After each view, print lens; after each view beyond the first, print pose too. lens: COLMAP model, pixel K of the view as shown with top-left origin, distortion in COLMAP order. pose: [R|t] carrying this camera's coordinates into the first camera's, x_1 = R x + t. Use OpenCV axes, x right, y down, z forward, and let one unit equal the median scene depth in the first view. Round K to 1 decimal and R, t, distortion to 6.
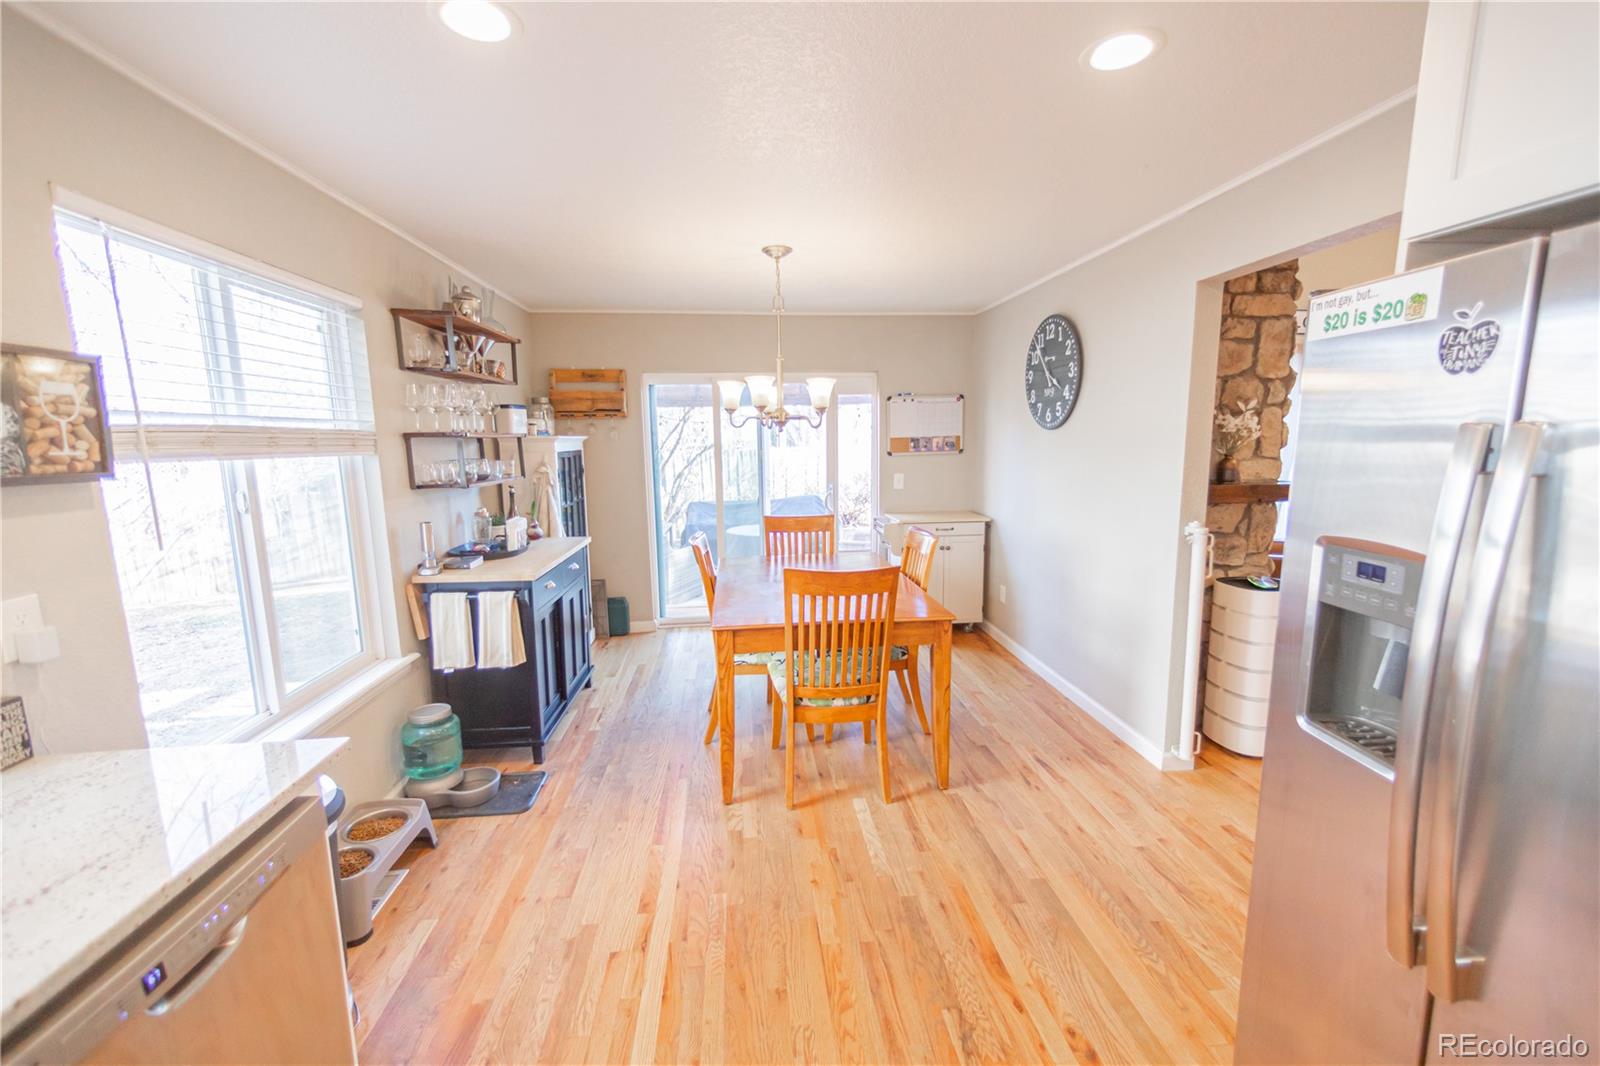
lens RADIAL K [[648.6, 0, 803.3], [0, 648.6, 529.9], [0, 0, 1]] dist [0.004105, -0.000528]
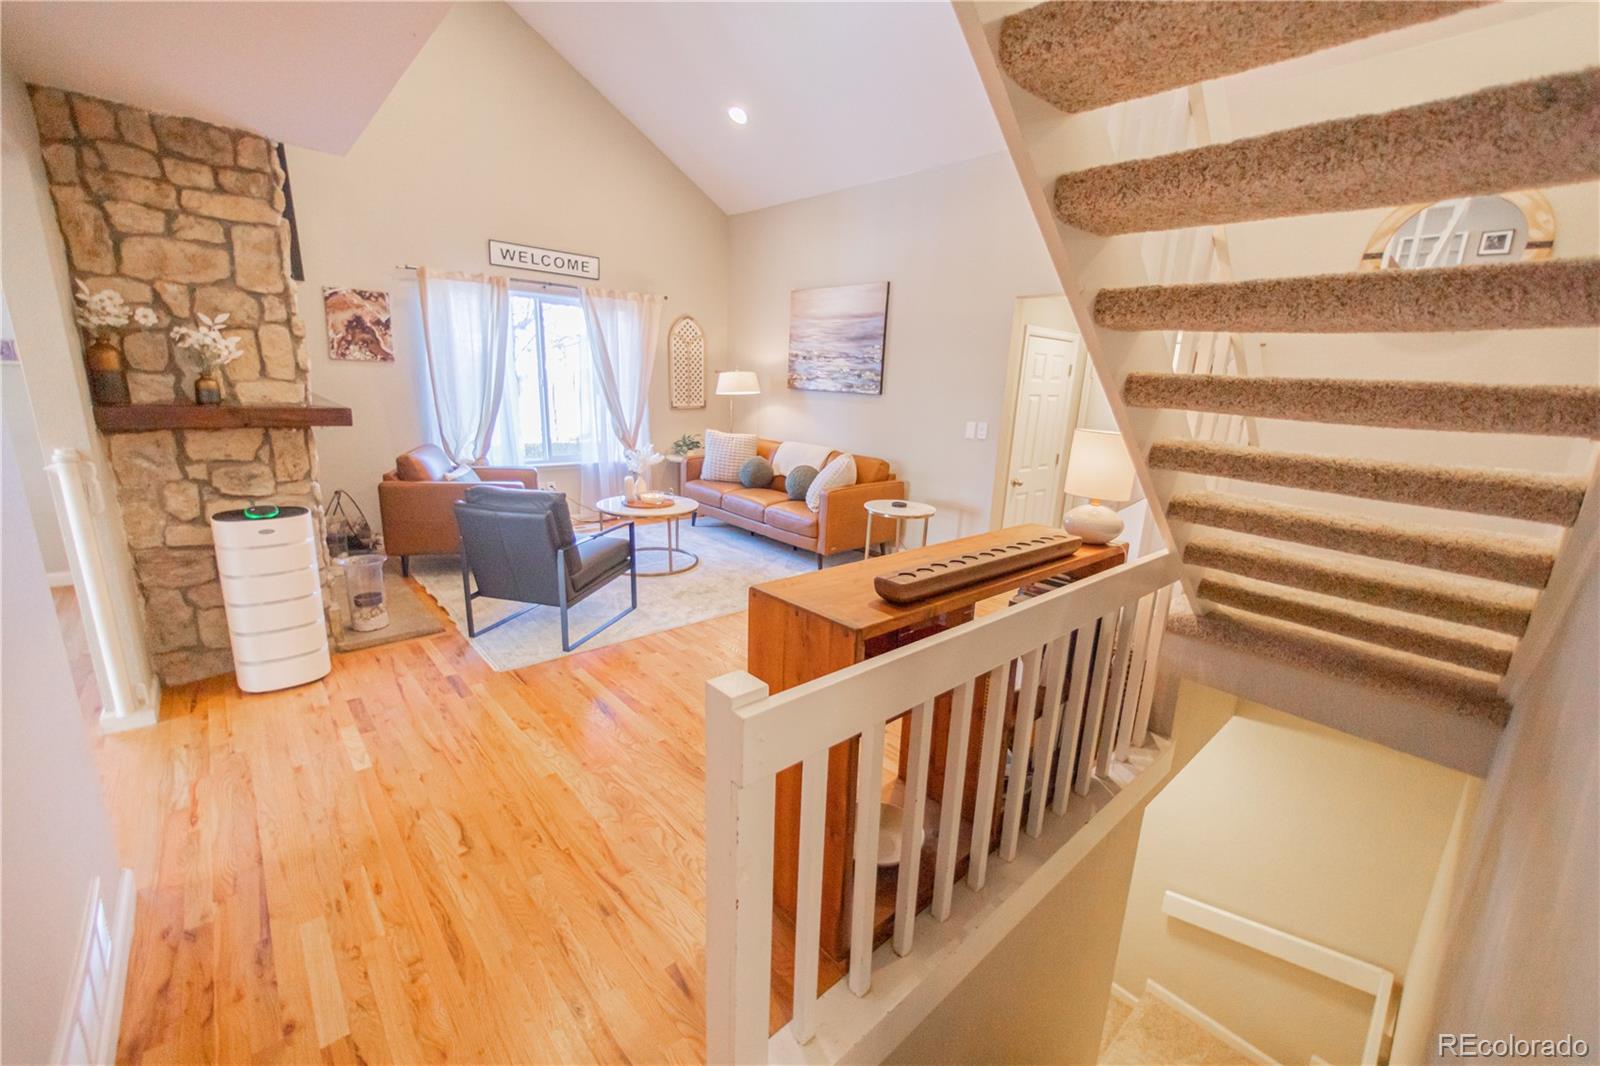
lens RADIAL K [[646.7, 0, 805.5], [0, 646.7, 533.5], [0, 0, 1]] dist [0.002300, -0.005343]
pose [[0.805567, -0.090165, 0.585605, 0.786494], [0.028914, 0.993158, 0.113142, 0.027587], [-0.591799, -0.074212, 0.802662, -0.230830]]
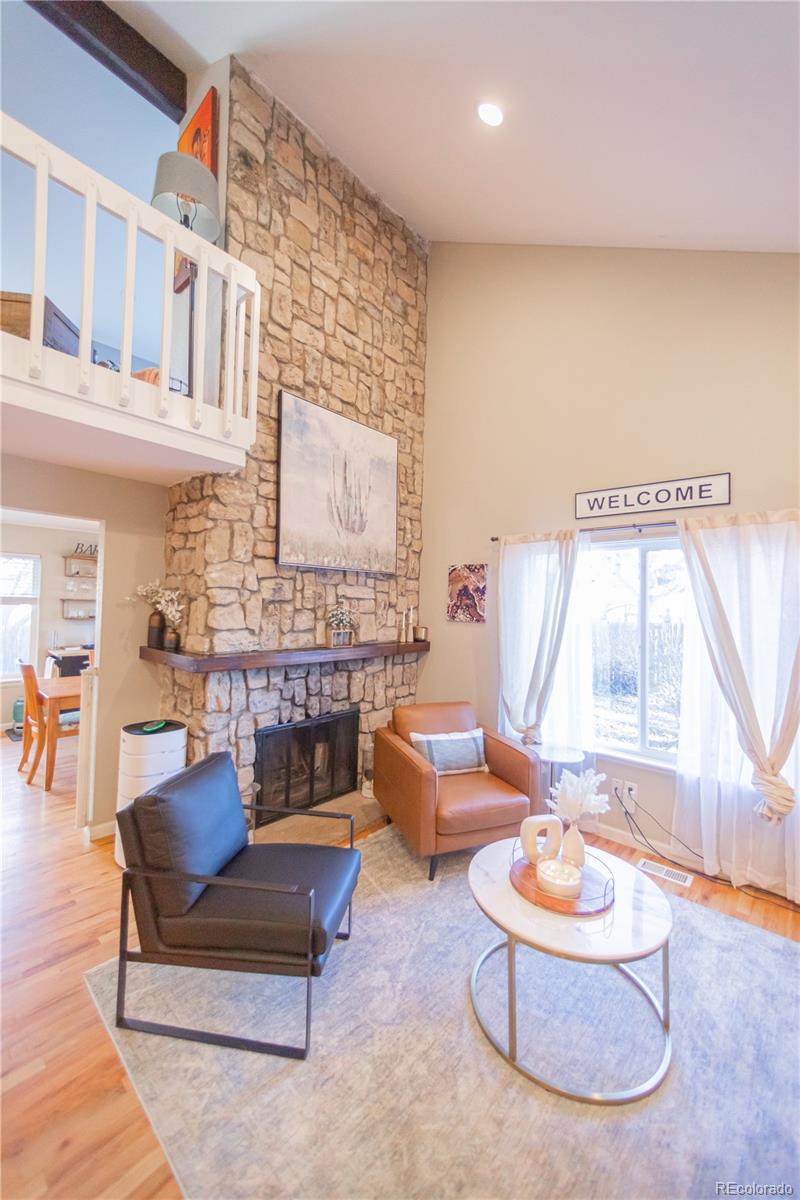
lens RADIAL K [[458.4, 0, 400.7], [0, 458.4, 597.4], [0, 0, 1]] dist [0.006976, -0.004045]
pose [[0.672293, 0.023719, -0.739905, 1.724577], [-0.144310, 0.984511, -0.099562, -0.157138], [0.726083, 0.173710, 0.665303, 0.693382]]
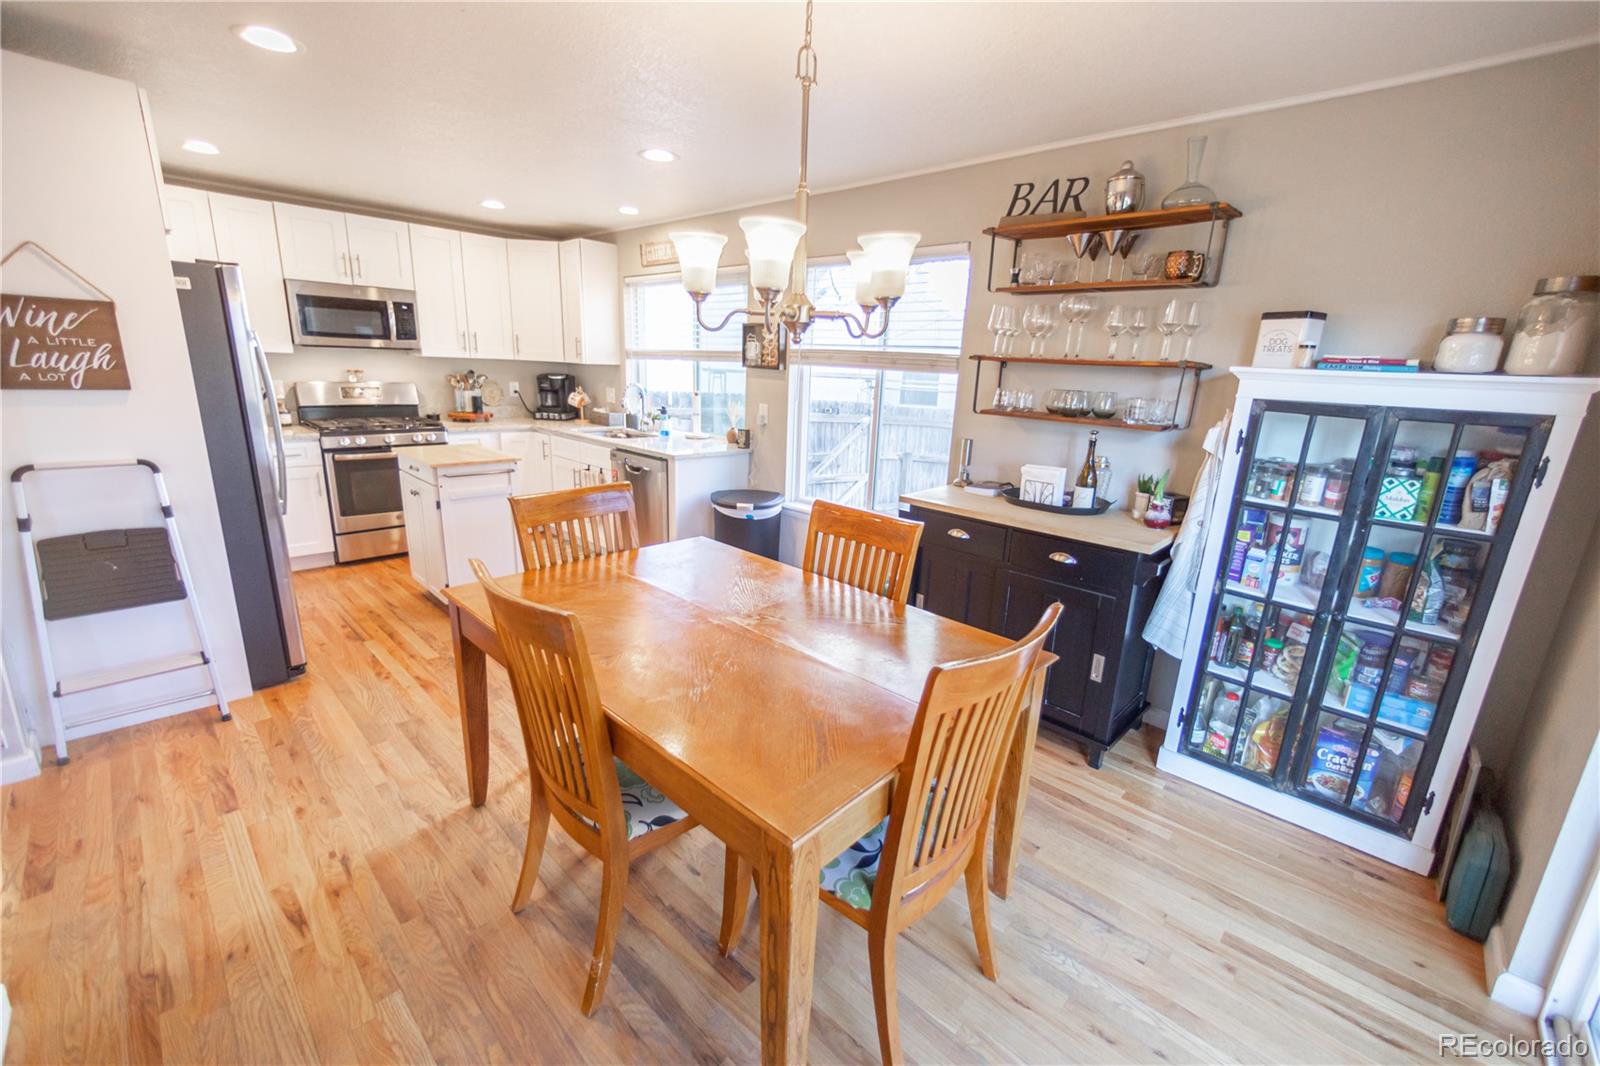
lens RADIAL K [[646.7, 0, 805.5], [0, 646.7, 533.5], [0, 0, 1]] dist [0.002300, -0.005343]
pose [[-0.755429, 0.148650, -0.638146, 0.333208], [-0.126386, 0.922578, 0.364521, -0.214644], [0.642926, 0.356023, -0.678155, 1.519344]]
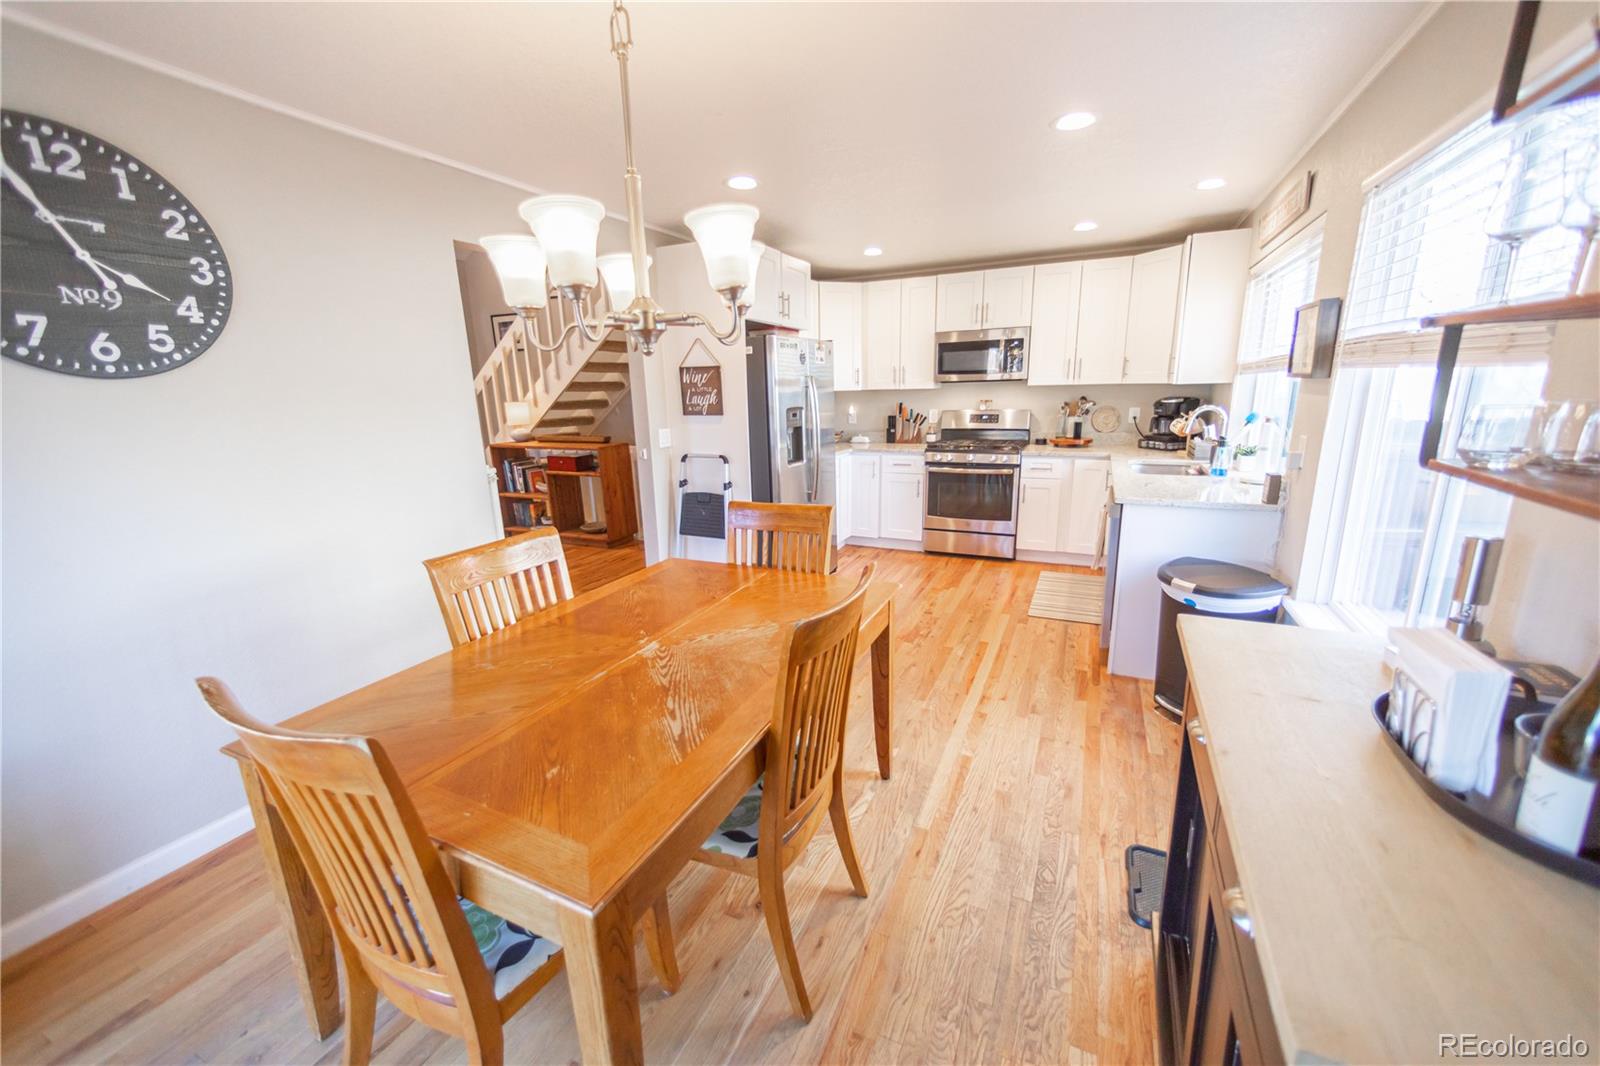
lens RADIAL K [[612.9, 0, 802.9], [0, 612.9, 533.4], [0, 0, 1]] dist [-0.001227, 0.001029]
pose [[-0.853446, -0.087070, 0.513857, -0.380793], [0.112157, 0.932164, 0.344226, -0.183457], [-0.508971, 0.351410, -0.785786, 1.428575]]
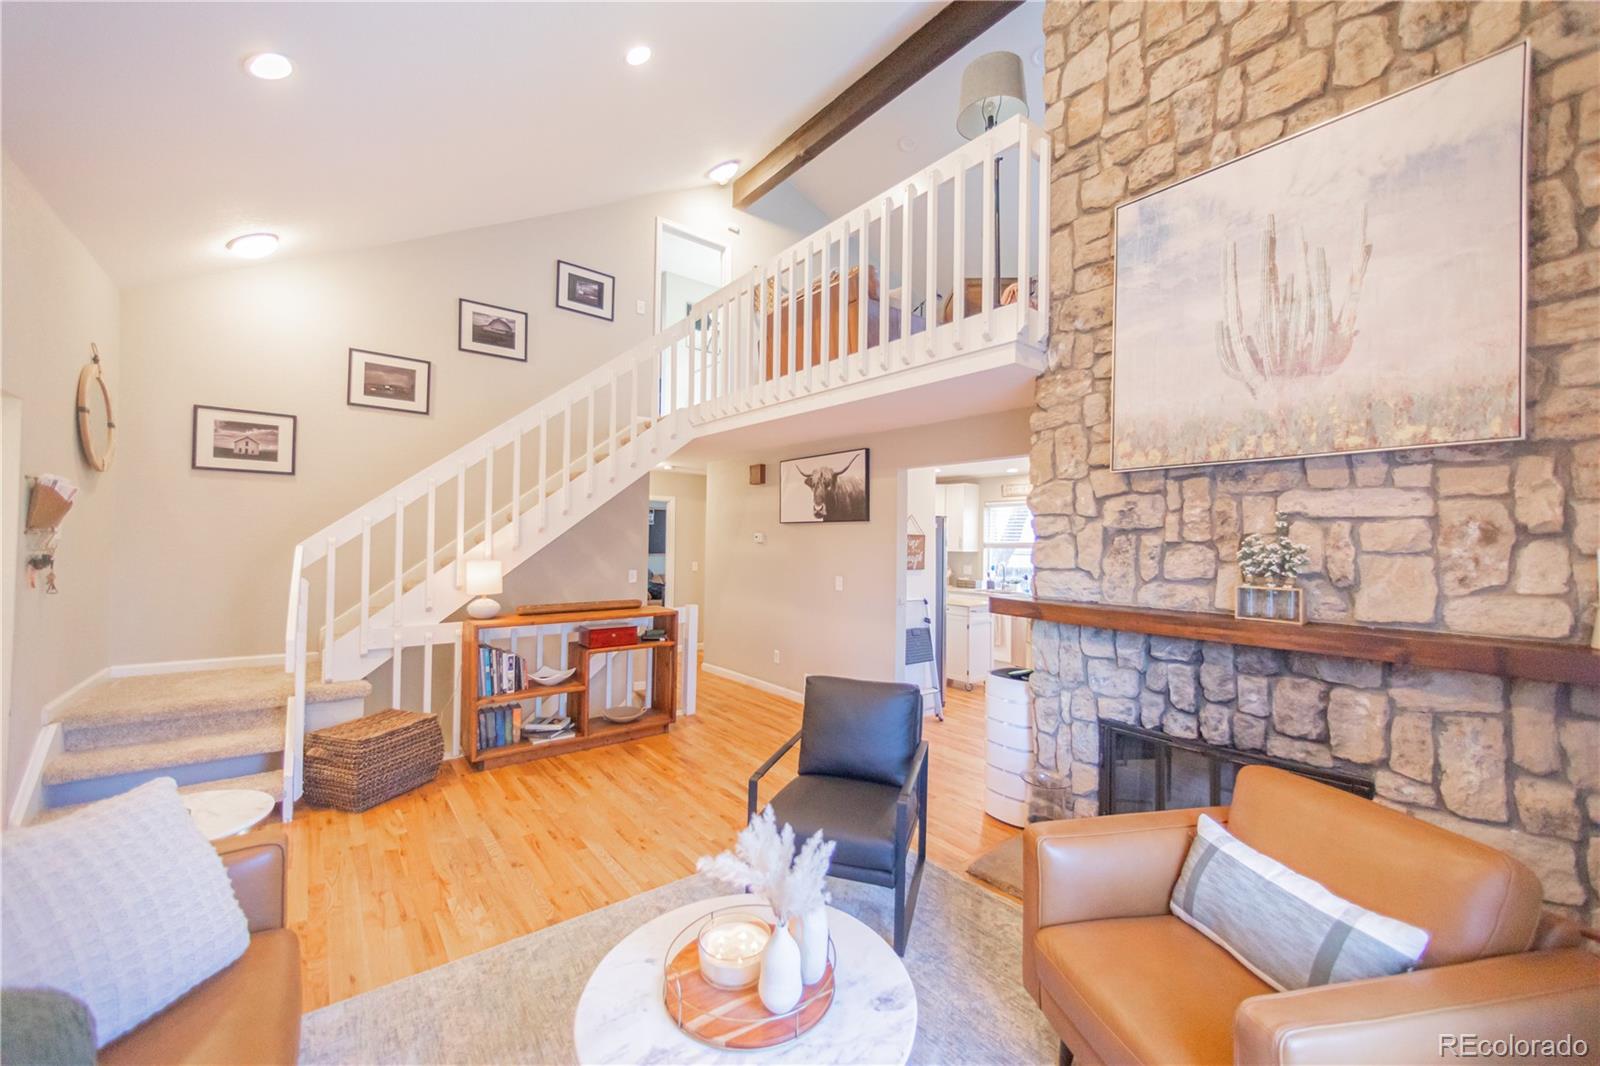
lens RADIAL K [[612.9, 0, 802.9], [0, 612.9, 533.4], [0, 0, 1]] dist [-0.001227, 0.001029]
pose [[-0.839525, -0.002066, -0.543317, 1.650037], [-0.079289, 0.989753, 0.118754, -0.276920], [0.537504, 0.142776, -0.831086, 1.684069]]
